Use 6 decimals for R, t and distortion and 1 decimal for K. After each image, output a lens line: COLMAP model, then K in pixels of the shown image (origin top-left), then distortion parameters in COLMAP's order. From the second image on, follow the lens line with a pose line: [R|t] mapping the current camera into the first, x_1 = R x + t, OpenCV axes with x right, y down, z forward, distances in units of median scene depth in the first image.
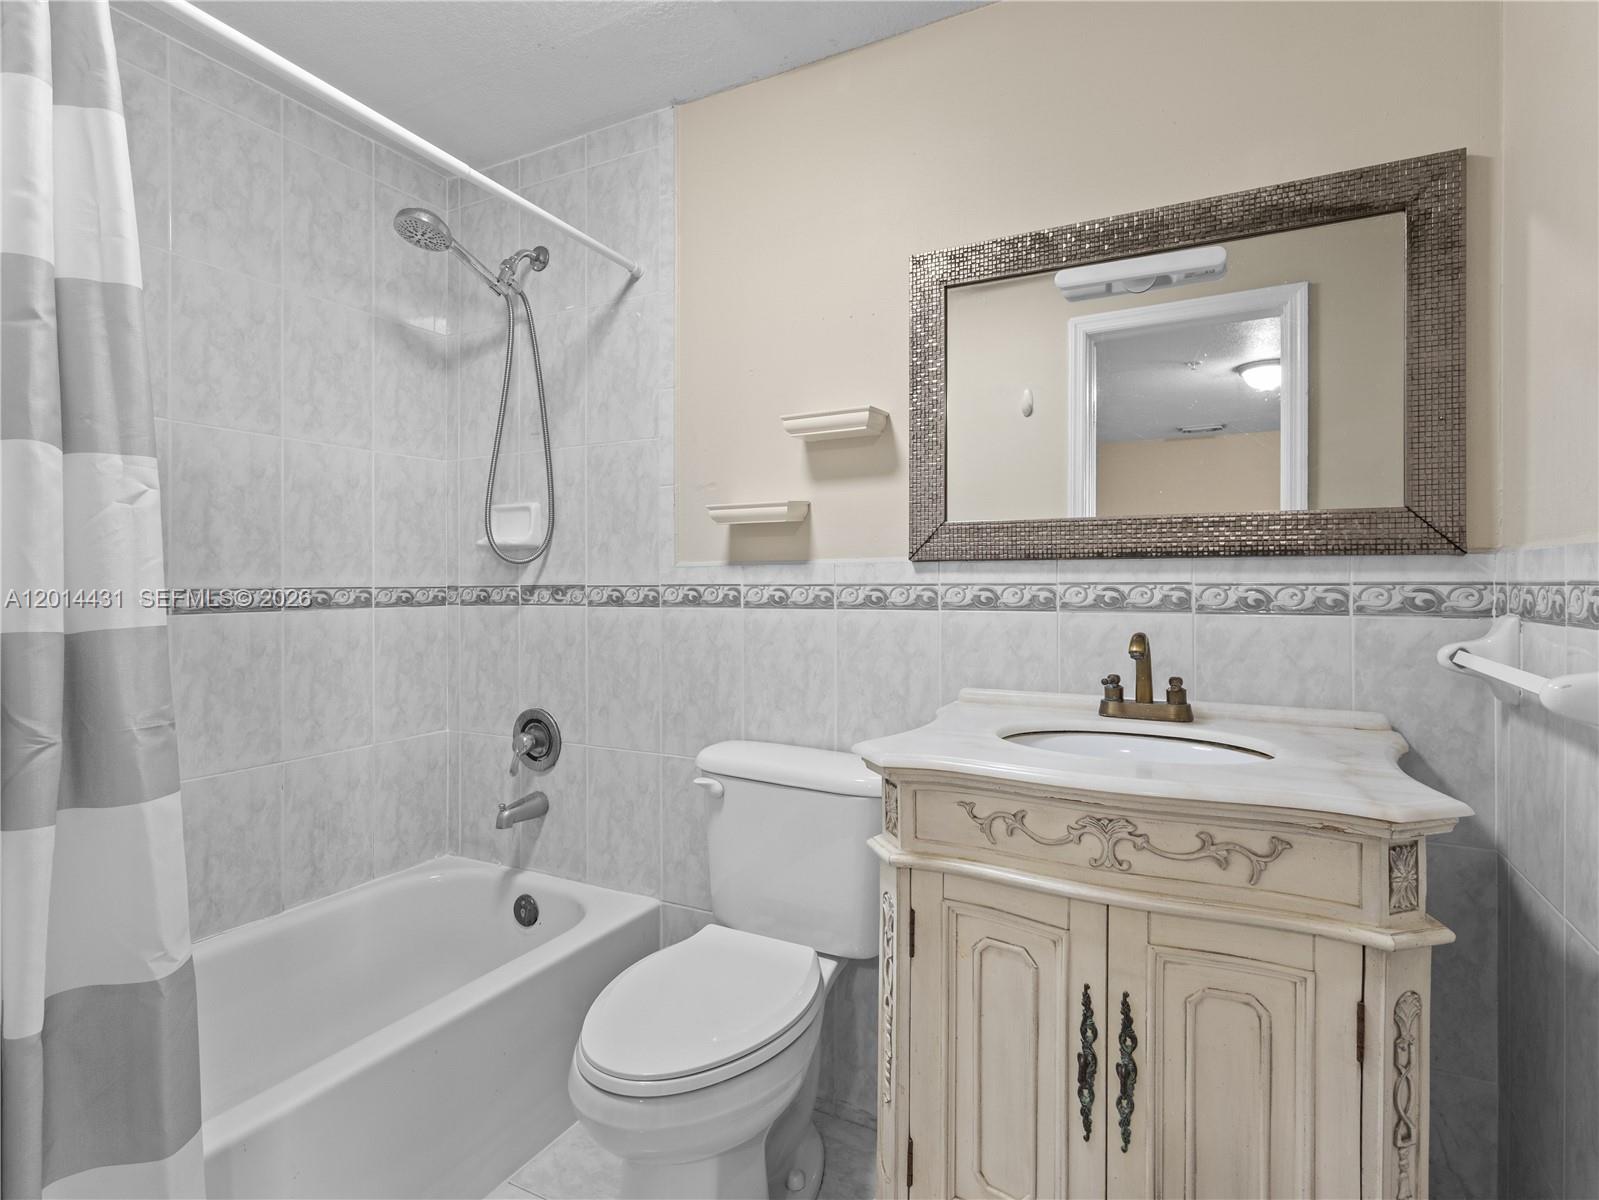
lens RADIAL K [[830.8, 0, 801.4], [0, 830.8, 586.2], [0, 0, 1]] dist [0.006395, 0.001303]
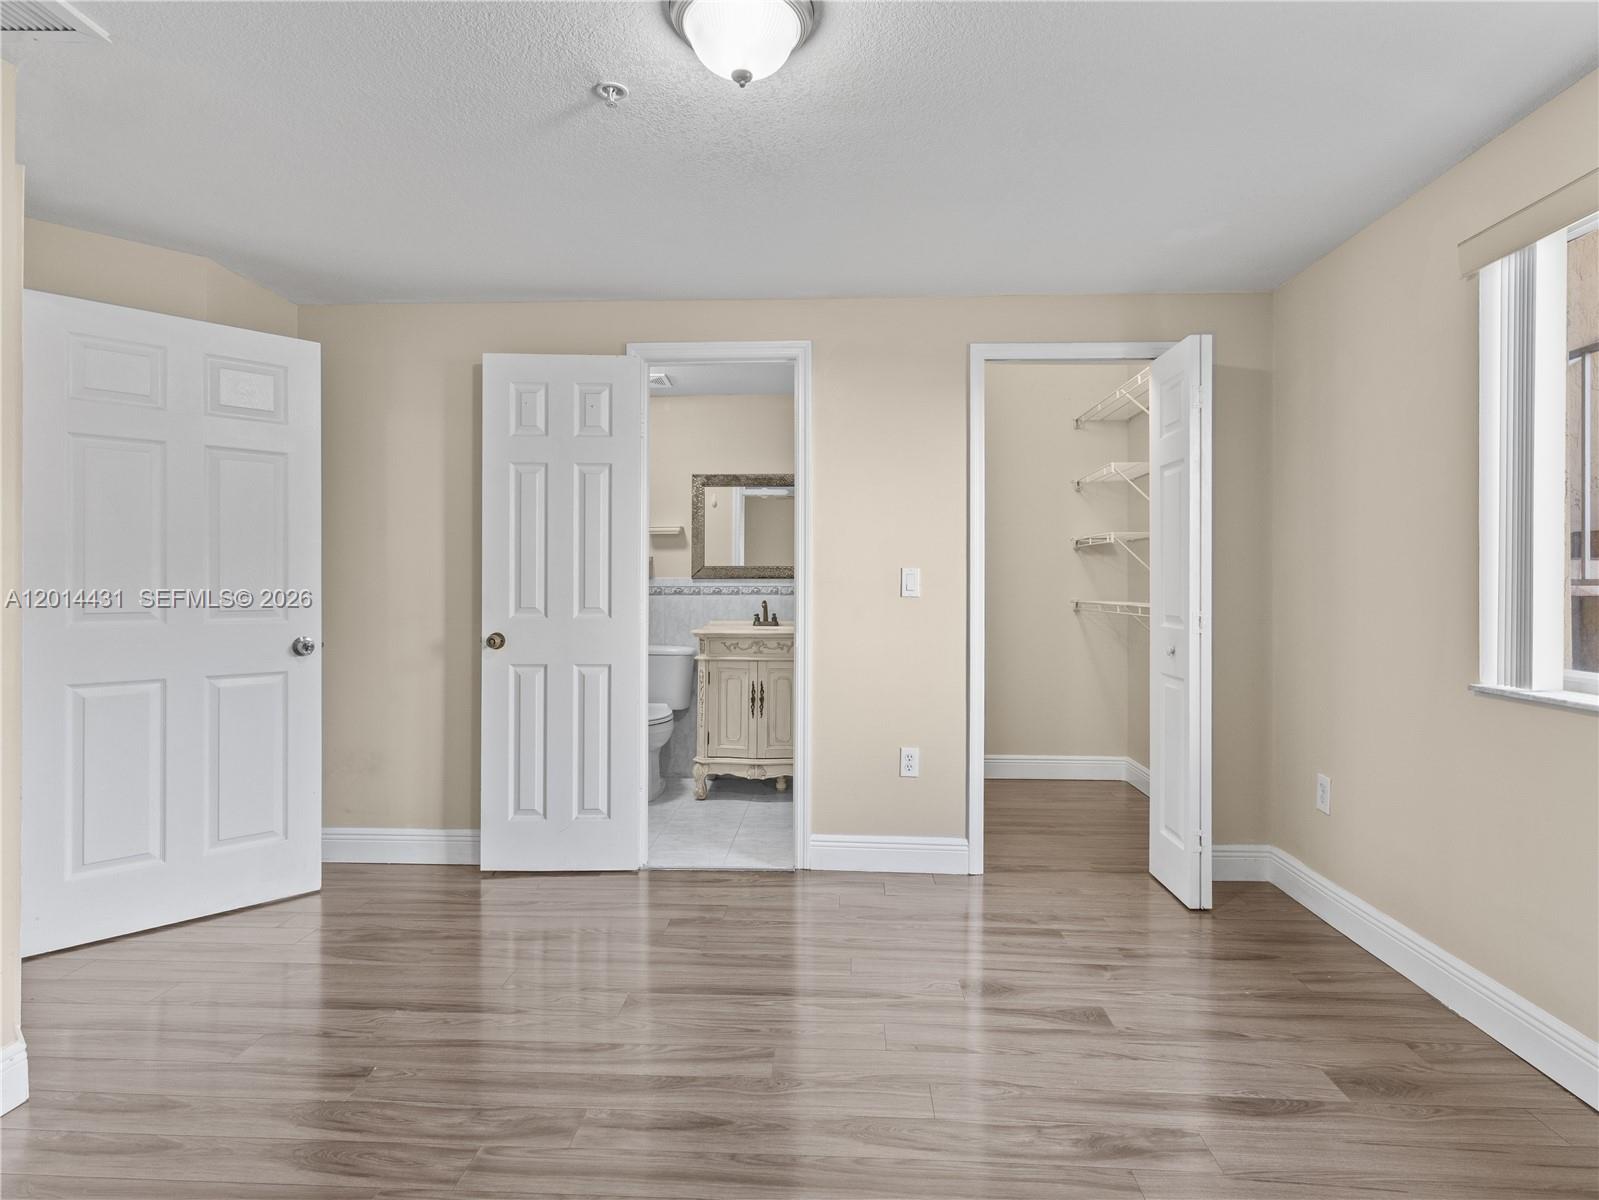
lens RADIAL K [[830.8, 0, 799.7], [0, 830.8, 591.6], [0, 0, 1]] dist [0.006395, 0.001303]
pose [[0.907712, 0.000368, 0.419593, -0.832436], [-0.000817, 0.999999, 0.000891, 0.014251], [-0.419592, -0.001151, 0.907712, -2.010159]]
